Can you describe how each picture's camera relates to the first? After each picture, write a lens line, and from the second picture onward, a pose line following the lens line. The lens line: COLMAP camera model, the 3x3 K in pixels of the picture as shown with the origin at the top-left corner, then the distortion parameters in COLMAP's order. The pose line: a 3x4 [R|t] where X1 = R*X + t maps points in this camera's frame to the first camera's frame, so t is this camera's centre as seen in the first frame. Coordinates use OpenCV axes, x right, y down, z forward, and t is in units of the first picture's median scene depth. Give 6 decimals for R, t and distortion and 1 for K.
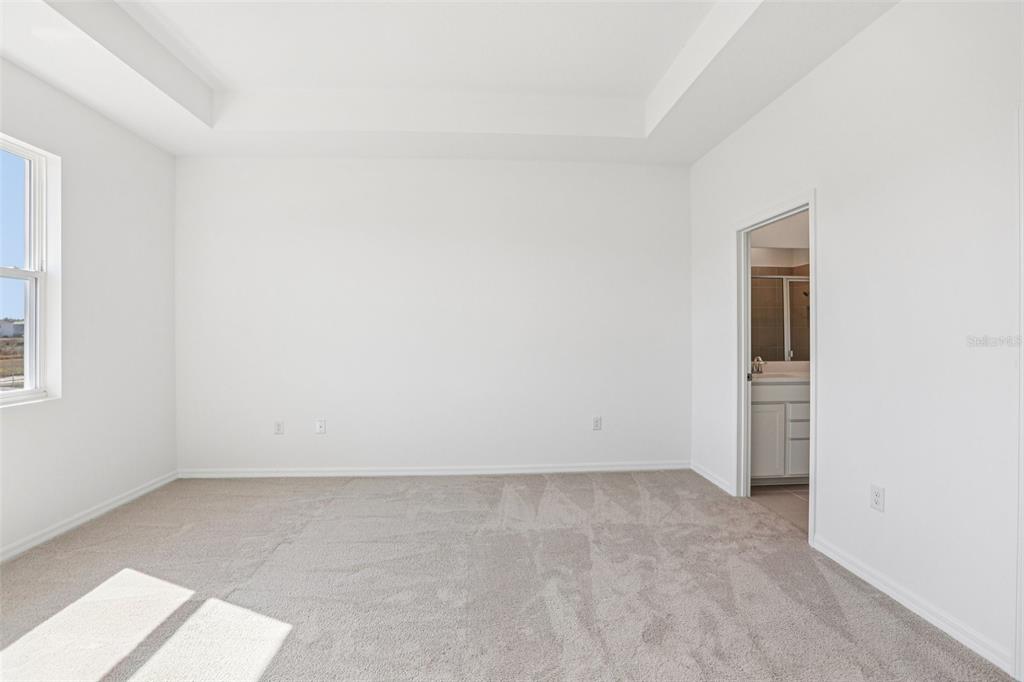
lens RADIAL K [[470.6, 0, 511.9], [0, 470.6, 337.6], [0, 0, 1]] dist [-0.029070, 0.000244]
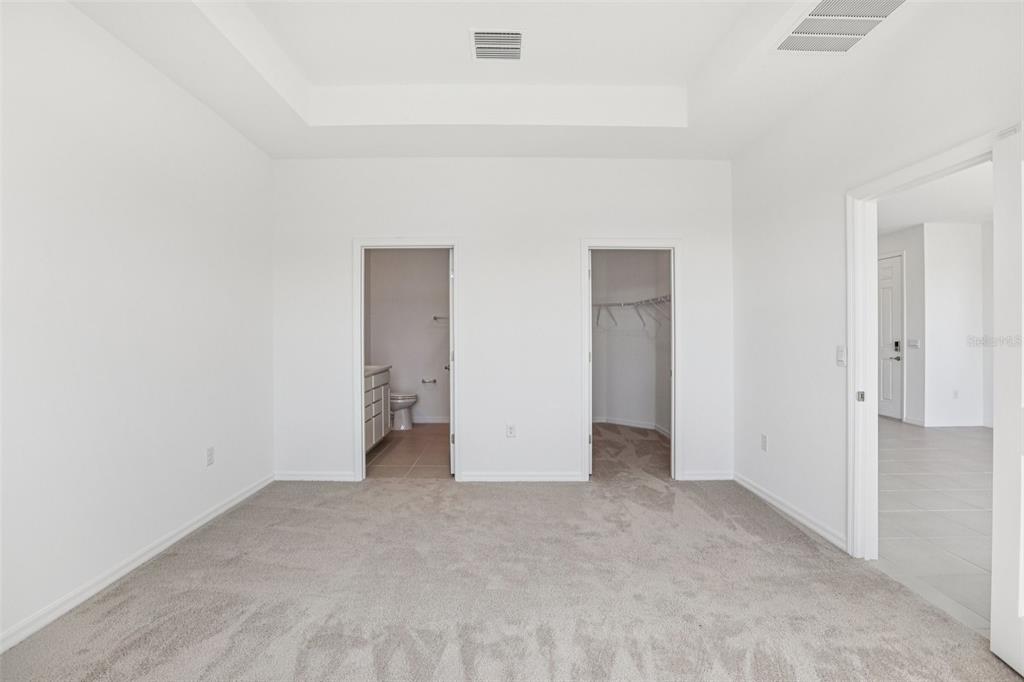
lens RADIAL K [[470.6, 0, 512.4], [0, 470.6, 336.2], [0, 0, 1]] dist [-0.029070, 0.000244]
pose [[0.064560, 0.001475, 0.997913, -0.597630], [0.008636, 0.999961, -0.002036, -0.002988], [-0.997876, 0.008749, 0.064544, 0.533016]]
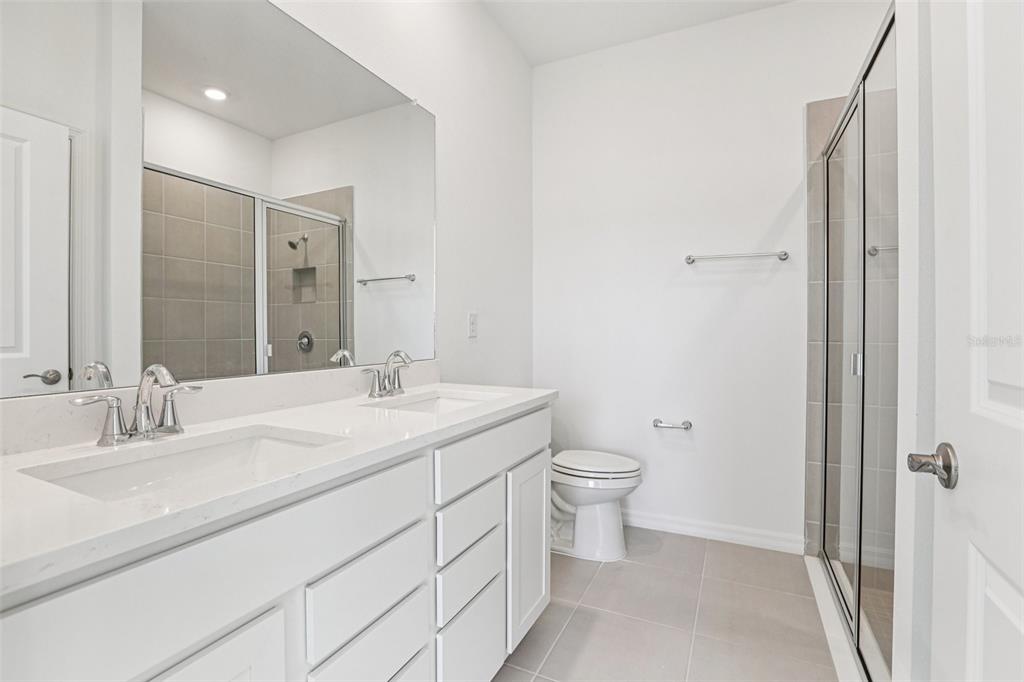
lens RADIAL K [[470.6, 0, 510.1], [0, 470.6, 337.5], [0, 0, 1]] dist [-0.029070, 0.000244]
pose [[0.509201, -0.005778, 0.860628, 0.470665], [0.002871, 0.999983, 0.005015, 0.031127], [-0.860643, -0.000083, 0.509209, 0.824911]]
